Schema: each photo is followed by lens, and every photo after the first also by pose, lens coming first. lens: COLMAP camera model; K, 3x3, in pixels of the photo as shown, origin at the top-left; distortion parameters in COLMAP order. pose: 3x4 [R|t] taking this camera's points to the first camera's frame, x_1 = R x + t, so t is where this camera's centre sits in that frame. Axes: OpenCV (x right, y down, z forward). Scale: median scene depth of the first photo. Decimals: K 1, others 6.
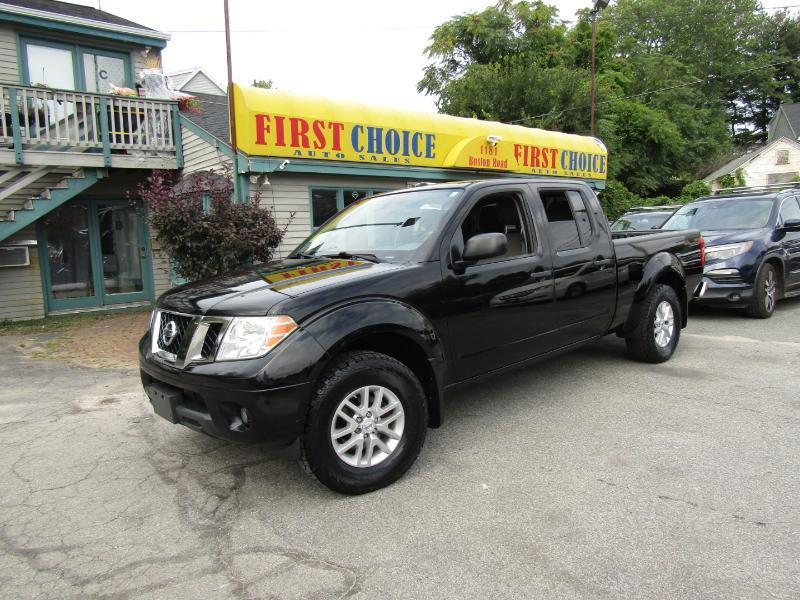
lens RADIAL K [[565.3, 0, 400.1], [0, 565.3, 306.1], [0, 0, 1]] dist [-0.022107, 0.010195]
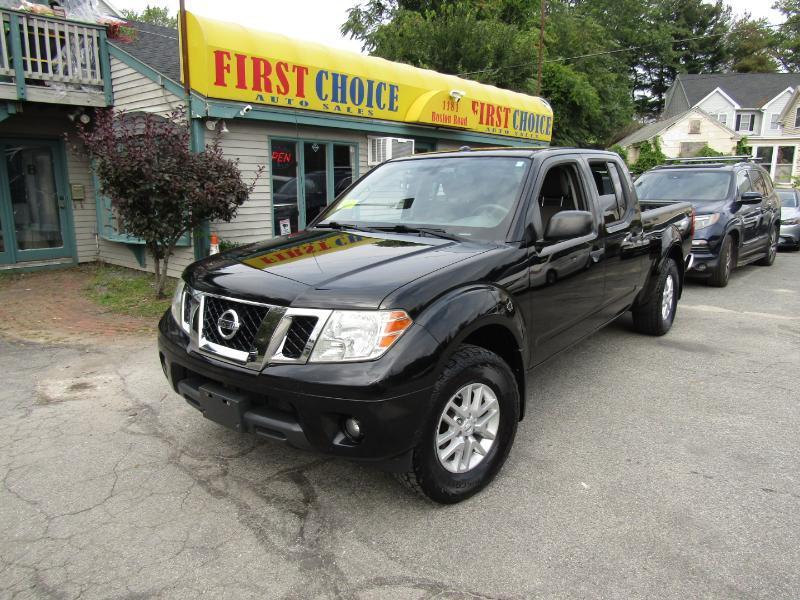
lens RADIAL K [[565.3, 0, 401.1], [0, 565.3, 306.0], [0, 0, 1]] dist [-0.022107, 0.010195]
pose [[0.985245, 0.000385, 0.171147, -0.111499], [-0.014801, 0.996443, 0.082962, -0.018955], [-0.170507, -0.084271, 0.981746, 0.053944]]
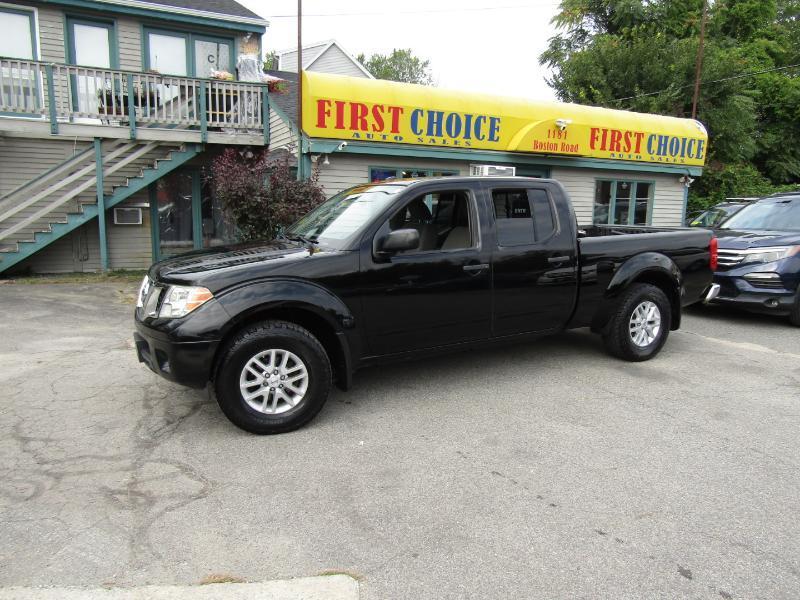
lens RADIAL K [[565.3, 0, 400.3], [0, 565.3, 304.6], [0, 0, 1]] dist [-0.022107, 0.010195]
pose [[0.971382, 0.088594, -0.220380, 0.165529], [-0.077690, 0.995307, 0.057683, -0.016796], [0.224457, -0.038911, 0.973707, -0.047565]]
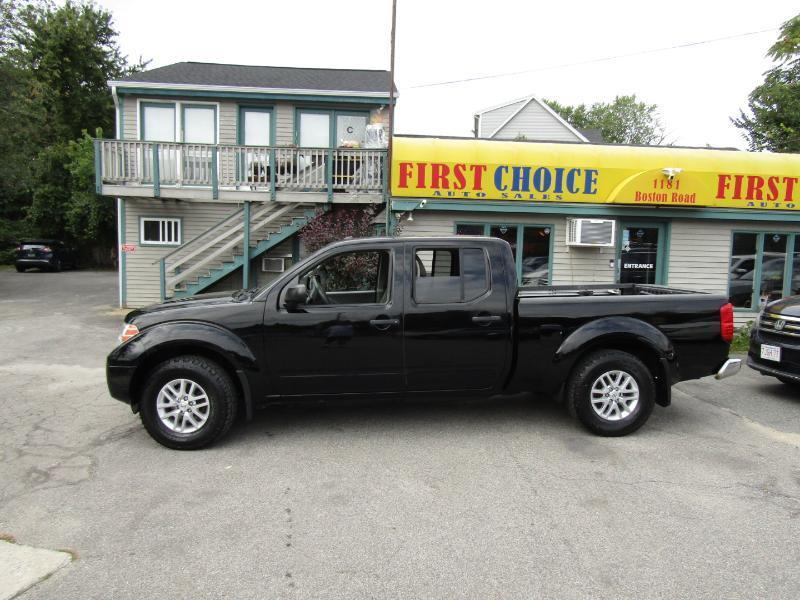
lens RADIAL K [[565.3, 0, 399.2], [0, 565.3, 303.6], [0, 0, 1]] dist [-0.022107, 0.010195]
pose [[0.807051, 0.107977, -0.580526, 0.440559], [-0.124657, 0.992136, 0.011236, -0.051386], [0.577174, 0.063298, 0.814165, 0.033183]]
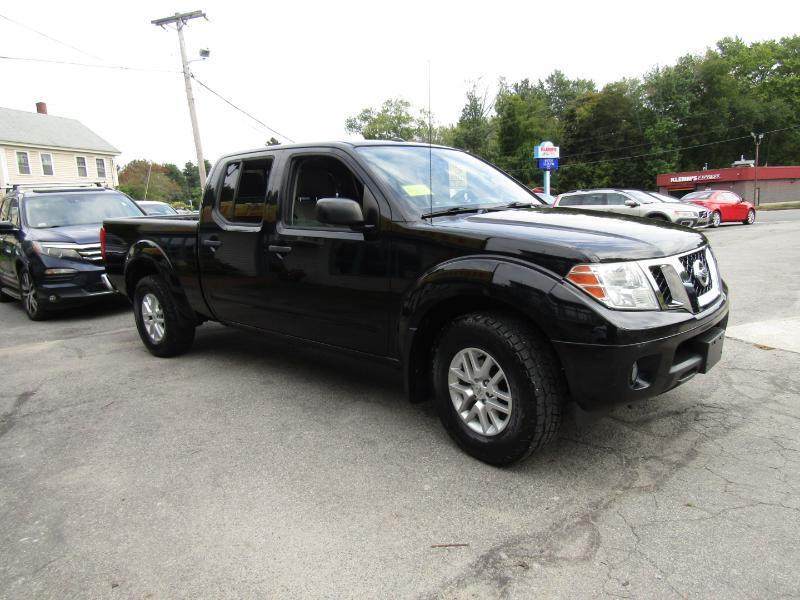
lens RADIAL K [[565.3, 0, 406.2], [0, 565.3, 302.0], [0, 0, 1]] dist [-0.022107, 0.010195]
pose [[-0.112816, -0.122452, 0.986042, -0.461139], [0.177911, 0.973850, 0.141294, -0.043345], [-0.977558, 0.191368, -0.088080, 0.572166]]
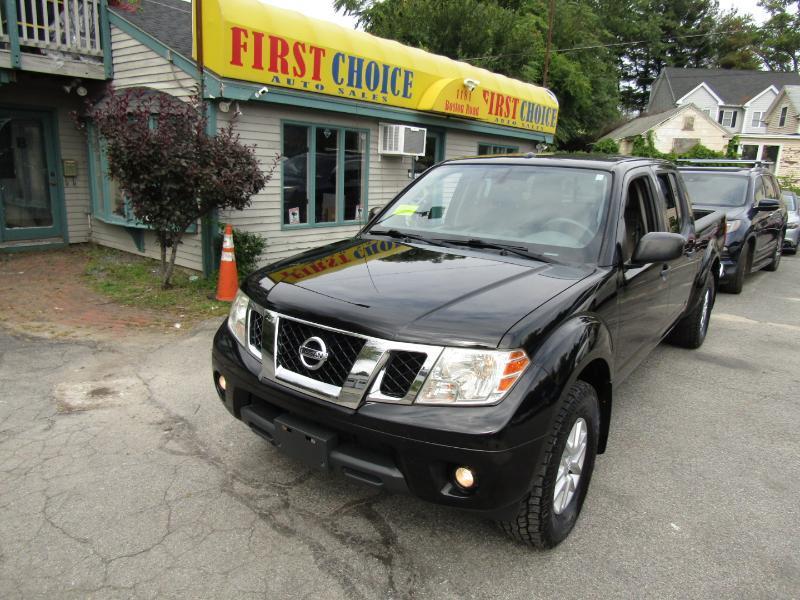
lens RADIAL K [[565.3, 0, 400.0], [0, 565.3, 306.3], [0, 0, 1]] dist [-0.022107, 0.010195]
pose [[0.976275, 0.025152, 0.215069, -0.169817], [-0.050895, 0.992060, 0.115010, -0.038990], [-0.210469, -0.123227, 0.969803, 0.094905]]
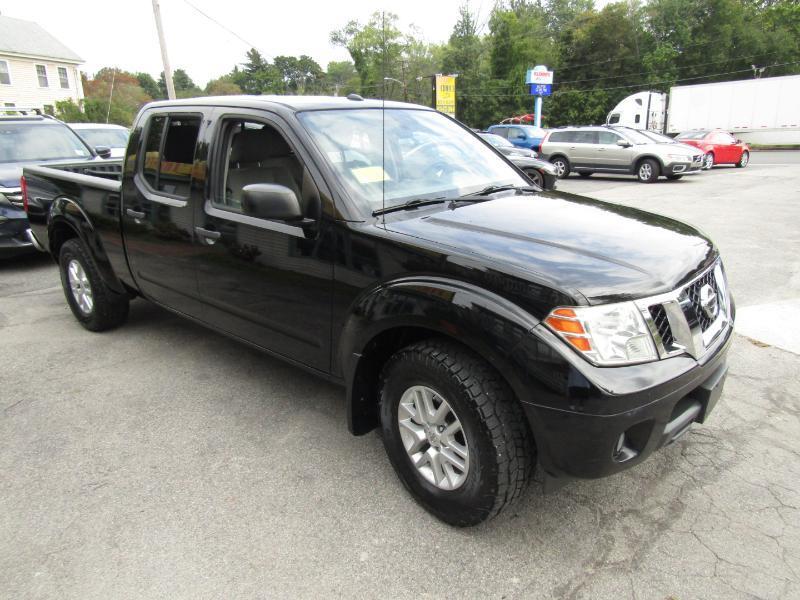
lens RADIAL K [[565.3, 0, 405.6], [0, 565.3, 302.8], [0, 0, 1]] dist [-0.022107, 0.010195]
pose [[-0.135849, -0.256399, 0.956977, -0.391727], [0.143652, 0.950626, 0.275089, -0.077206], [-0.980260, 0.174842, -0.092310, 0.538567]]
